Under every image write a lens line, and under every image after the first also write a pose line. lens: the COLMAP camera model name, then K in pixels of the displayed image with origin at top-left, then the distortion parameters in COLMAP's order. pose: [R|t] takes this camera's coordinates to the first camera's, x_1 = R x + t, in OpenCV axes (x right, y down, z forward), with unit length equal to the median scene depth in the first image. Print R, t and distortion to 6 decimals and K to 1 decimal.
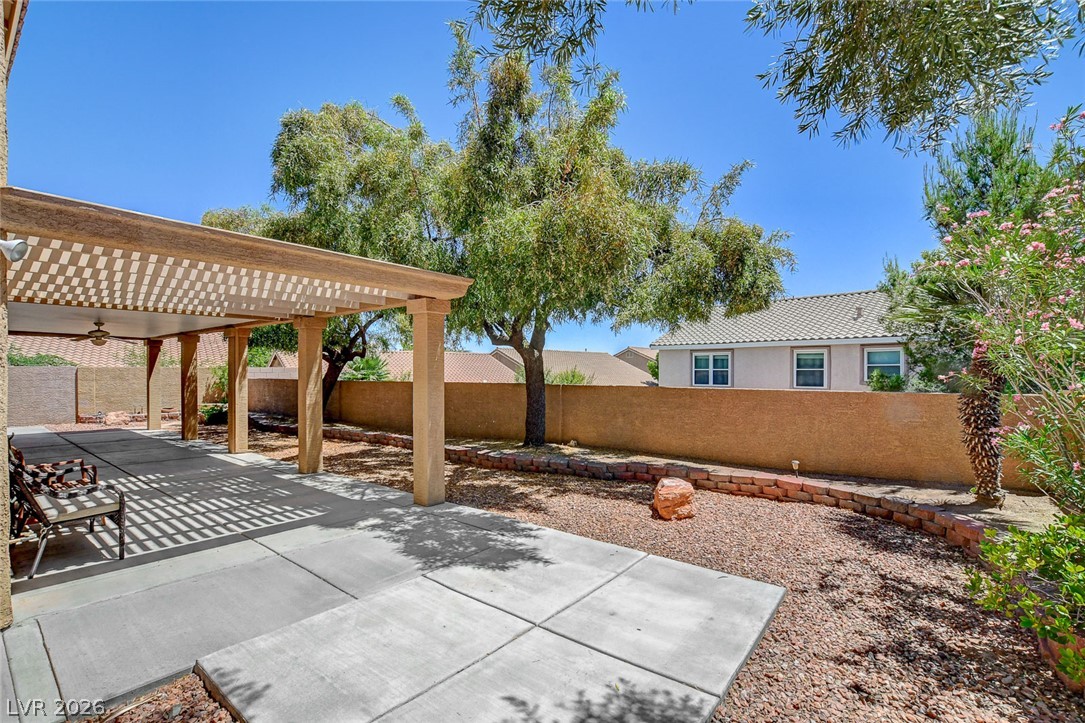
lens RADIAL K [[484.5, 0, 540.7], [0, 484.5, 365.2], [0, 0, 1]] dist [-0.026224, 0.006298]
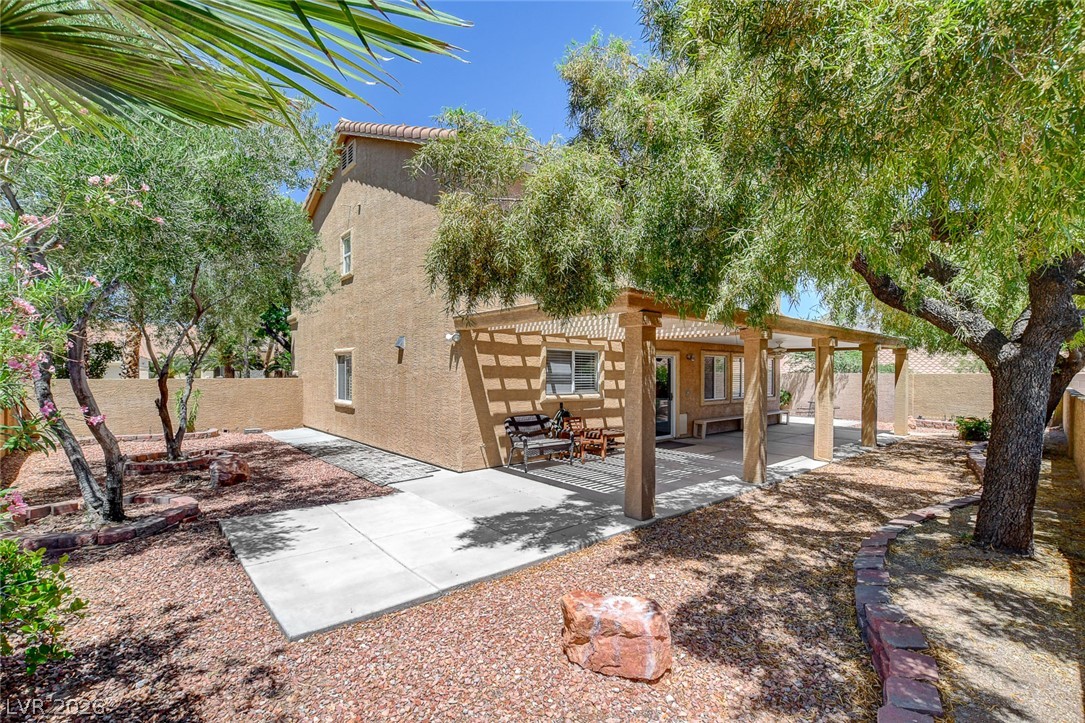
lens RADIAL K [[484.5, 0, 540.7], [0, 484.5, 365.2], [0, 0, 1]] dist [-0.026224, 0.006298]
pose [[-0.182074, -0.016089, -0.983153, 0.954127], [0.010243, 0.999781, -0.018258, -0.012898], [0.983231, -0.013395, -0.181869, 1.185618]]
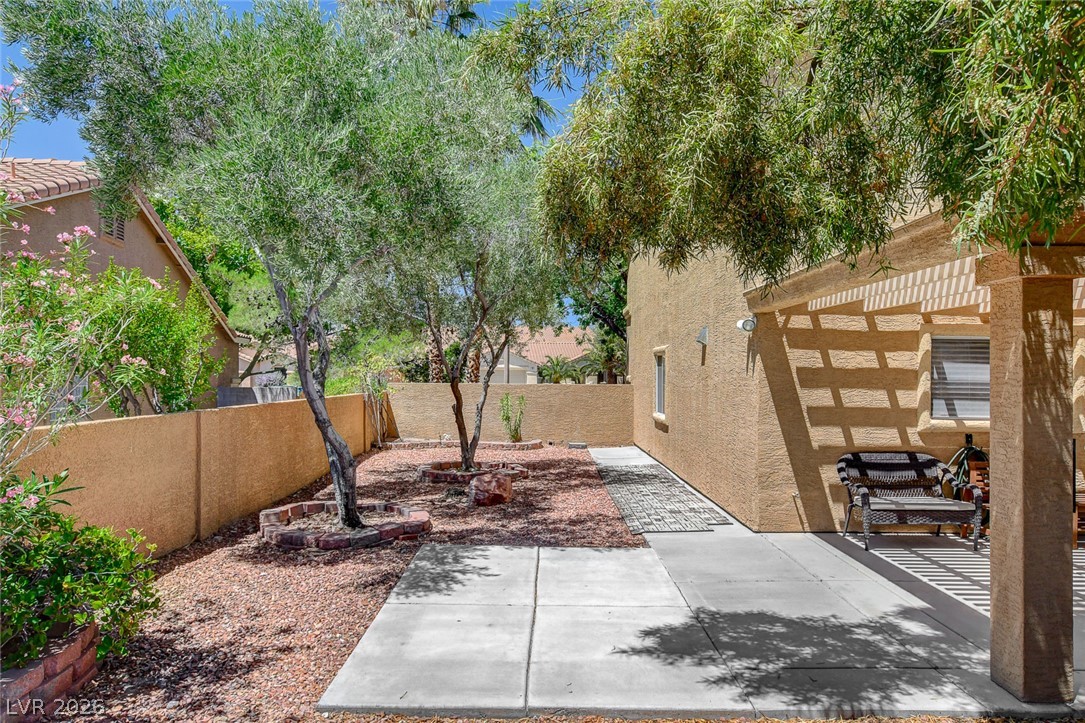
lens RADIAL K [[640.4, 0, 548.1], [0, 640.4, 365.5], [0, 0, 1]] dist [0.000969, 0.001837]
pose [[-0.776517, -0.017304, -0.629858, 0.622357], [0.000325, 0.999612, -0.027862, -0.009342], [0.630096, -0.021840, -0.776210, 1.436365]]
